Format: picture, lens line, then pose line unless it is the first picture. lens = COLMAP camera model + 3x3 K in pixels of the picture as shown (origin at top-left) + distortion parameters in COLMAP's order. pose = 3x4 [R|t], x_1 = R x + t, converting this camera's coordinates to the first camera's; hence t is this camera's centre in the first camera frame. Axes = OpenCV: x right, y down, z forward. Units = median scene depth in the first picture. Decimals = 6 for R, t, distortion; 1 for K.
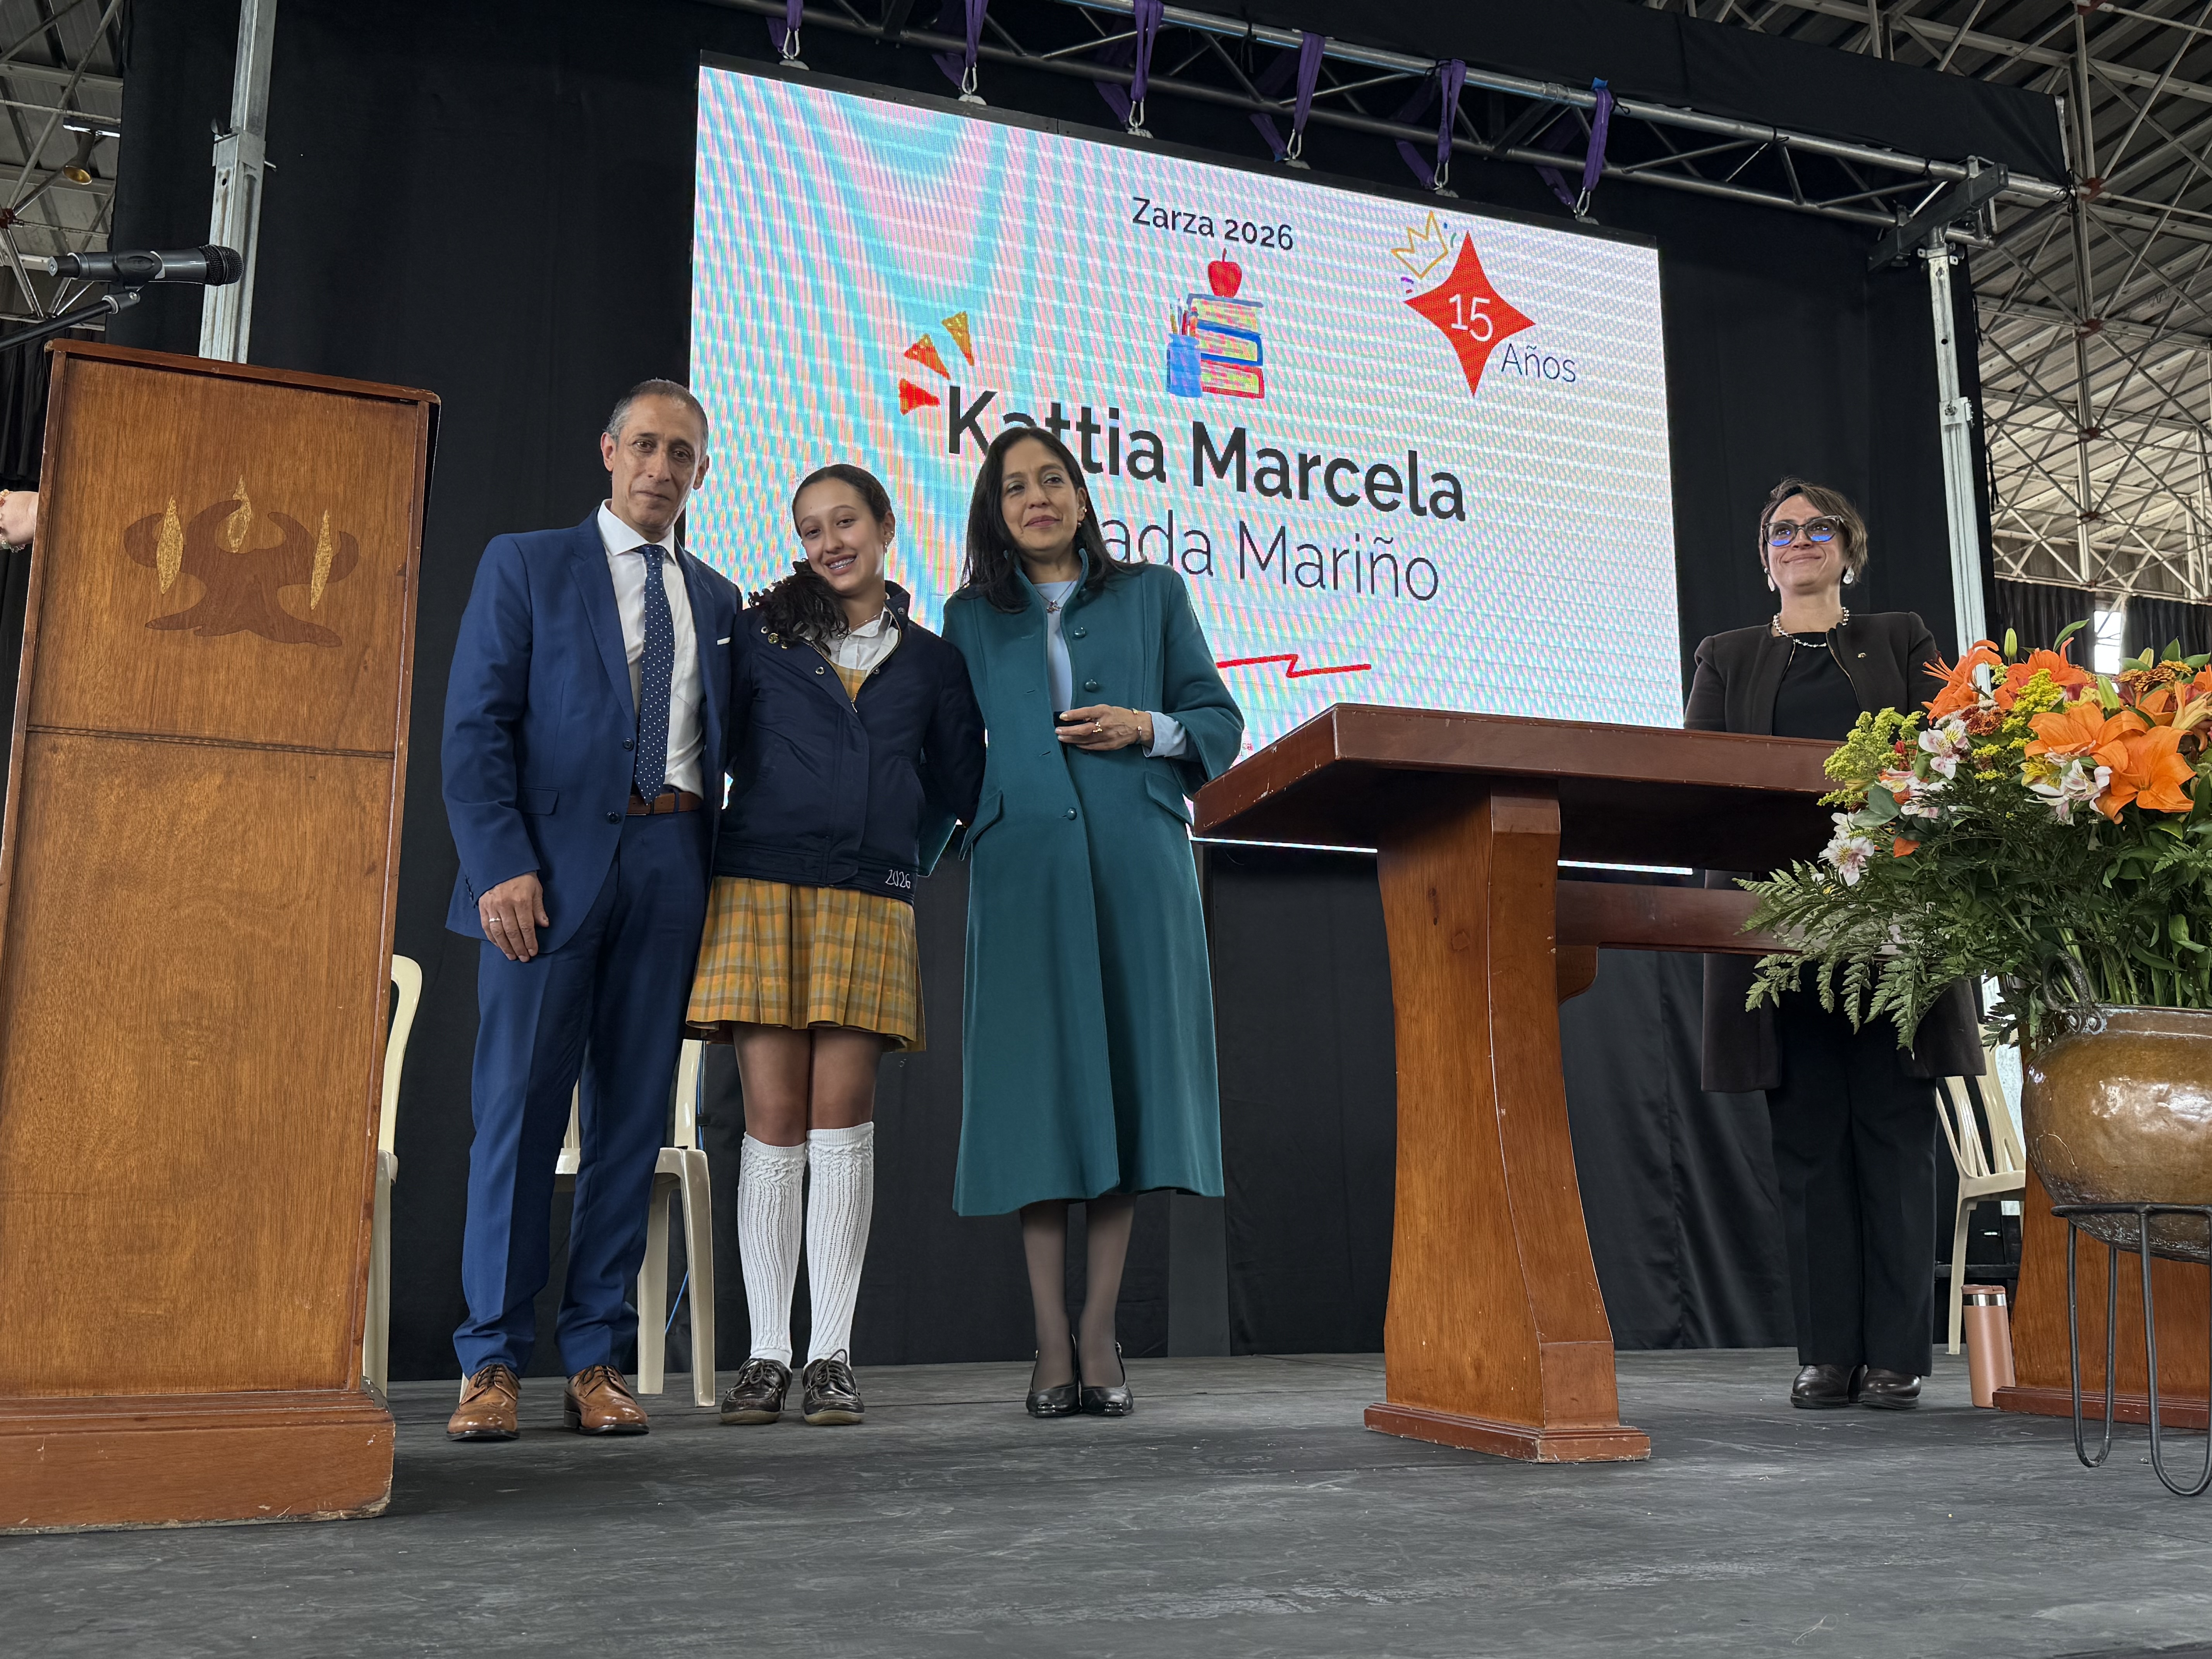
lens RADIAL K [[2004.1, 0, 1106.0], [0, 2004.1, 829.5], [0, 0, 1]] dist [0.090896, -0.153453]
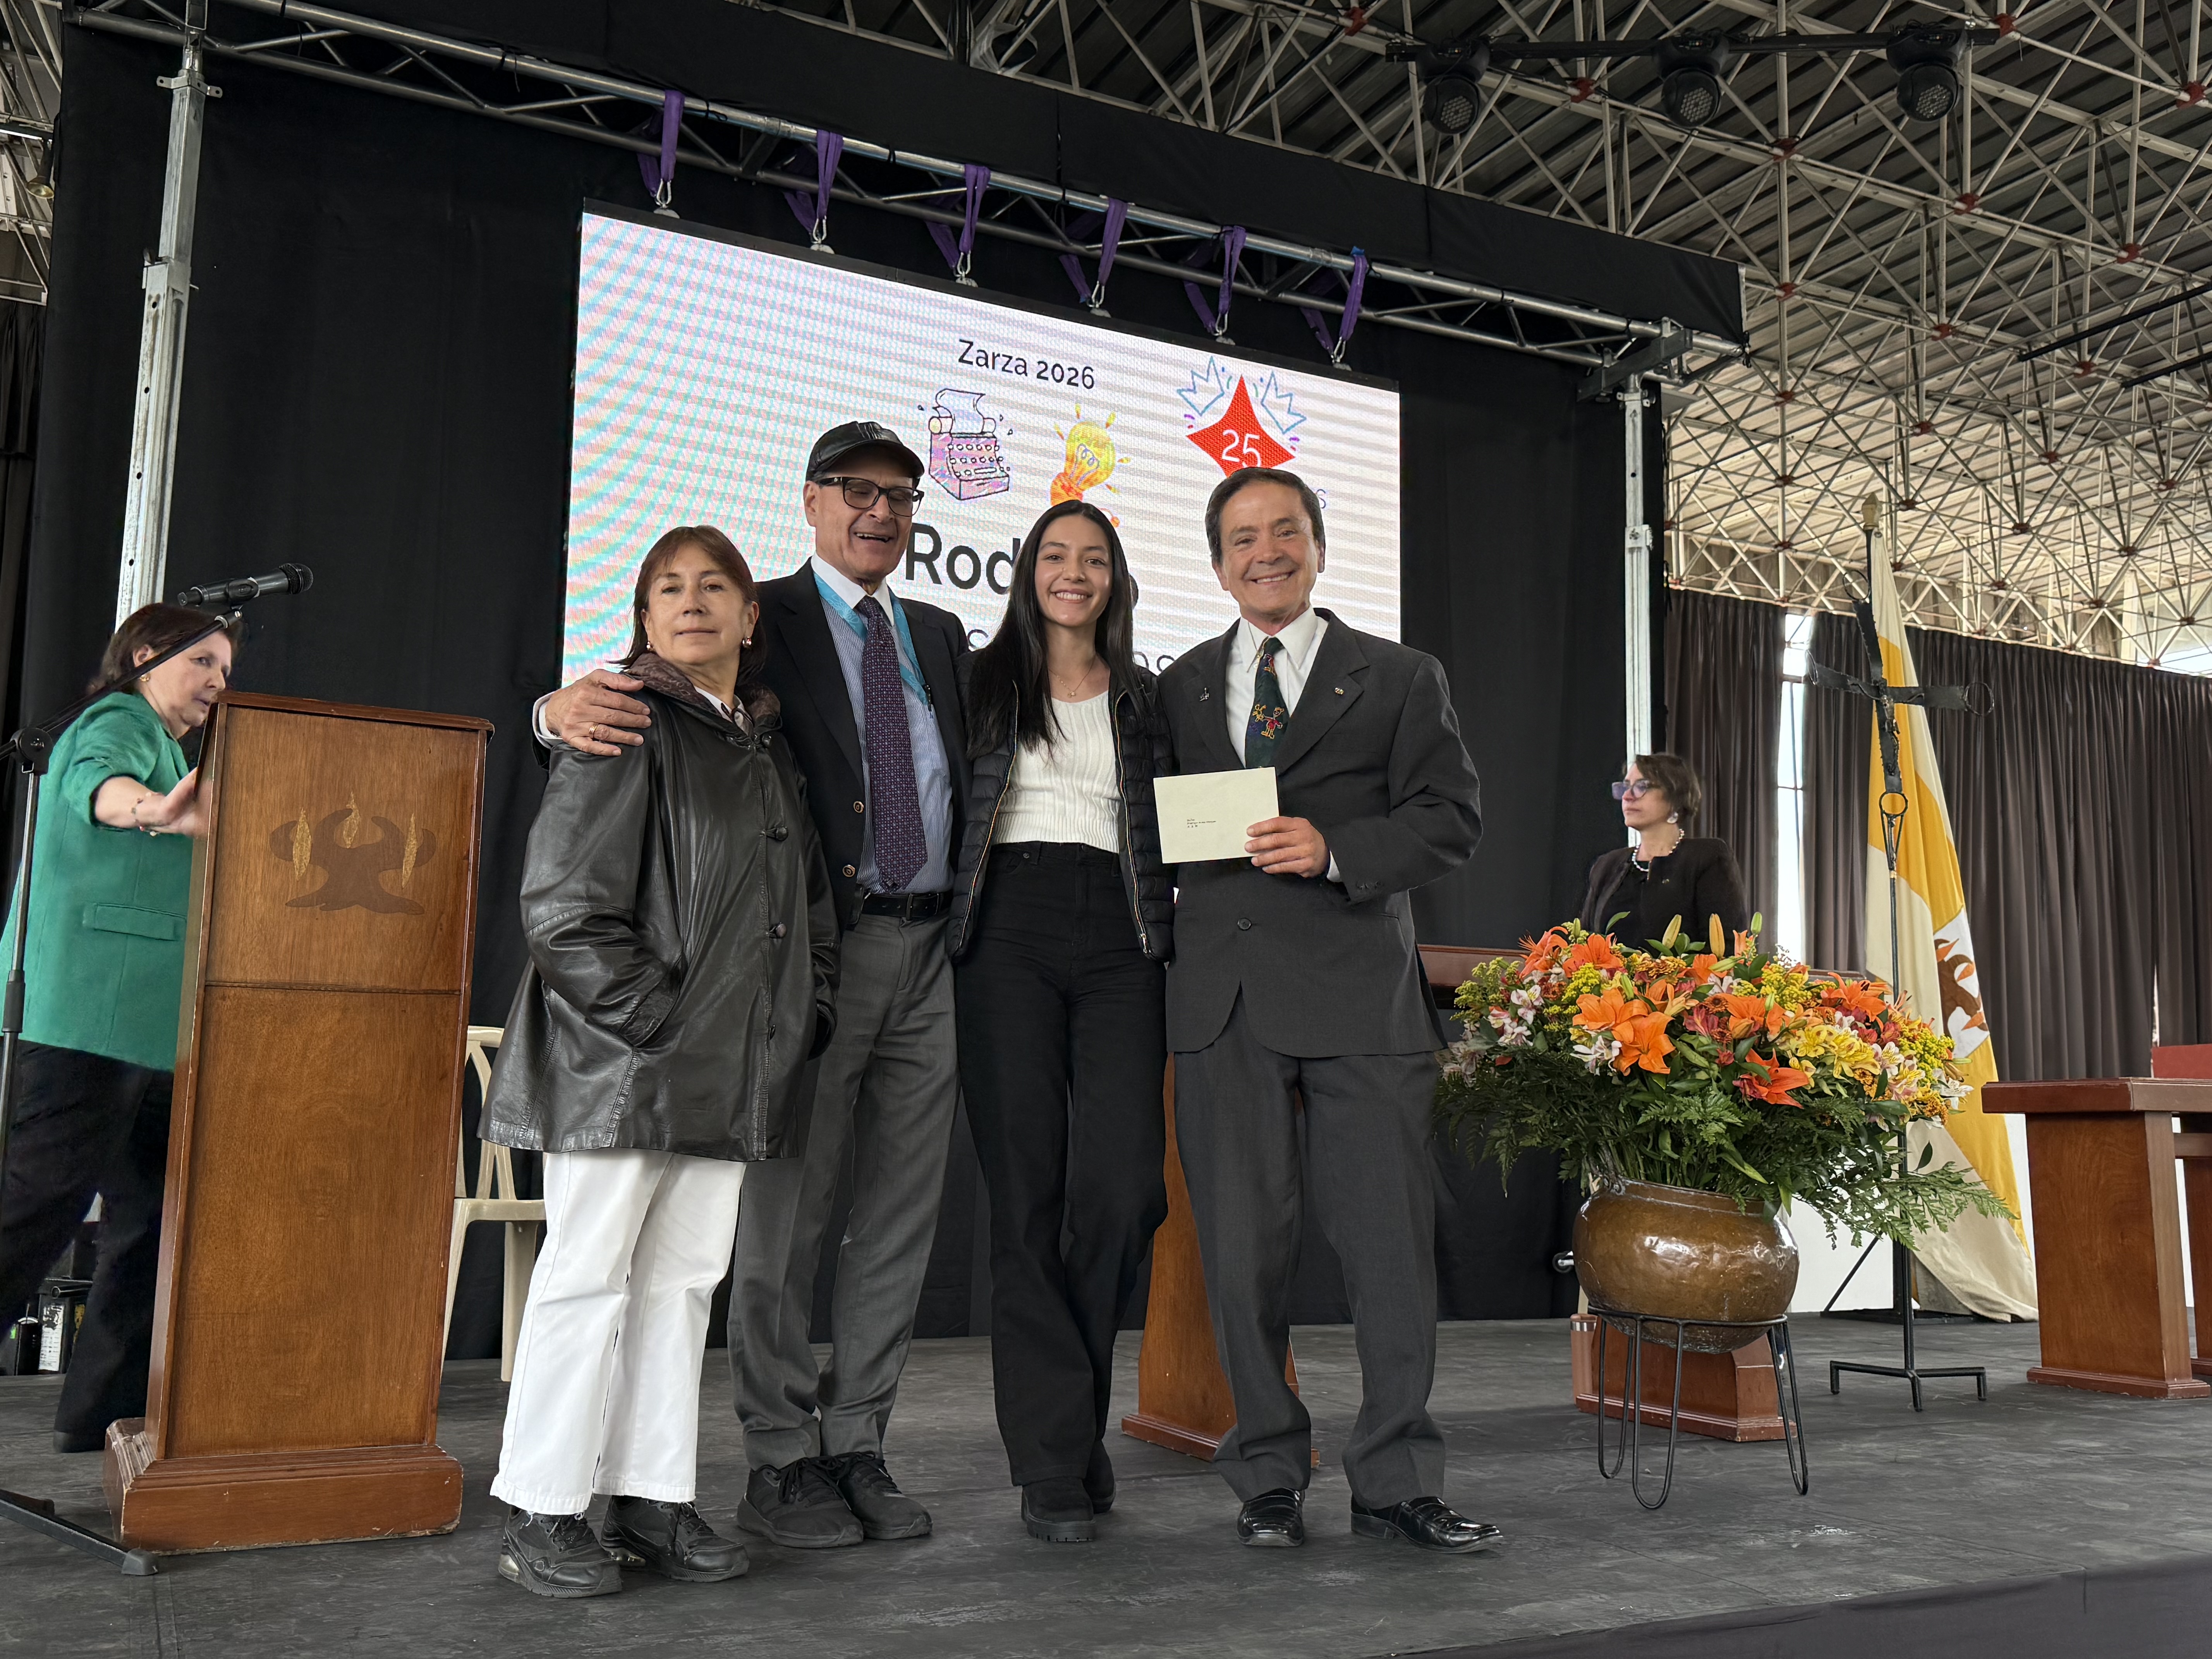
lens RADIAL K [[1980.3, 0, 1106.0], [0, 1980.3, 829.5], [0, 0, 1]] dist [0.199015, -0.432770]
pose [[0.992413, 0.034336, 0.118055, -0.028206], [-0.040093, 0.998102, 0.046743, -0.086628], [-0.116226, -0.051122, 0.991906, -0.161161]]
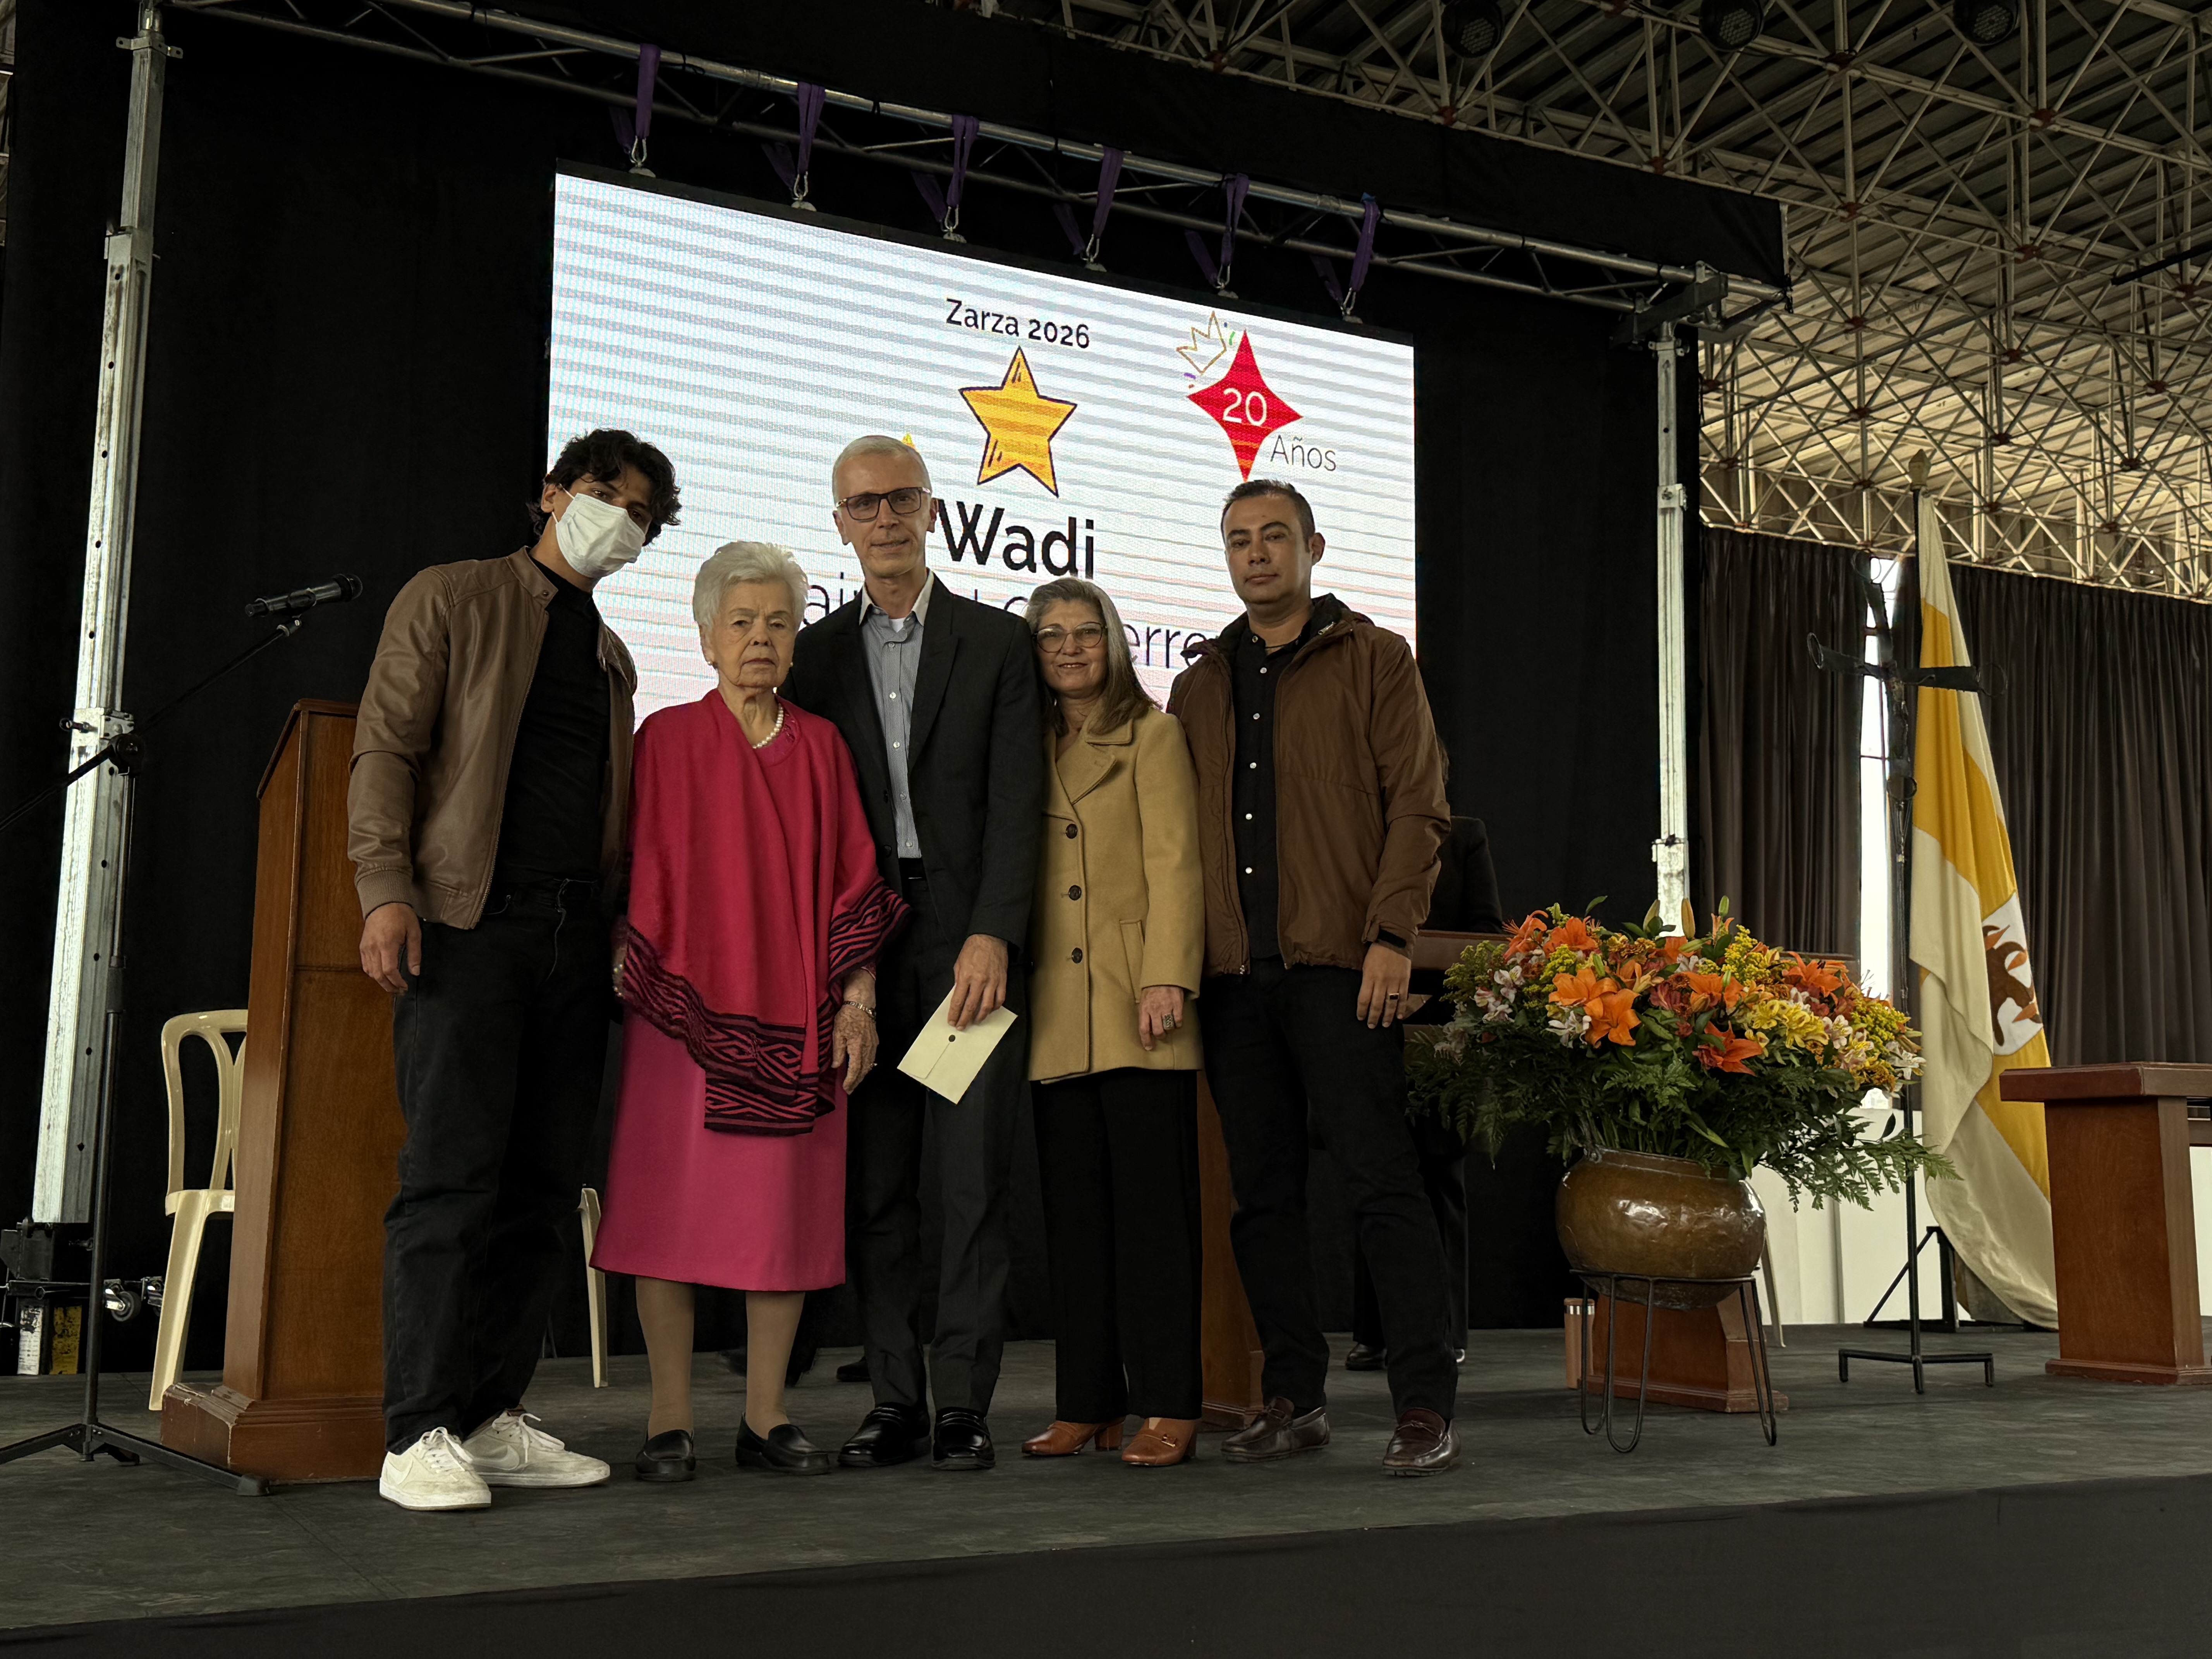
lens RADIAL K [[2361.7, 0, 1106.0], [0, 2361.7, 829.5], [0, 0, 1]] dist [0.196366, -0.402424]
pose [[0.991917, 0.028636, 0.123614, -0.051539], [-0.035865, 0.997750, 0.056652, -0.098121], [-0.121714, -0.060628, 0.990712, -0.307690]]
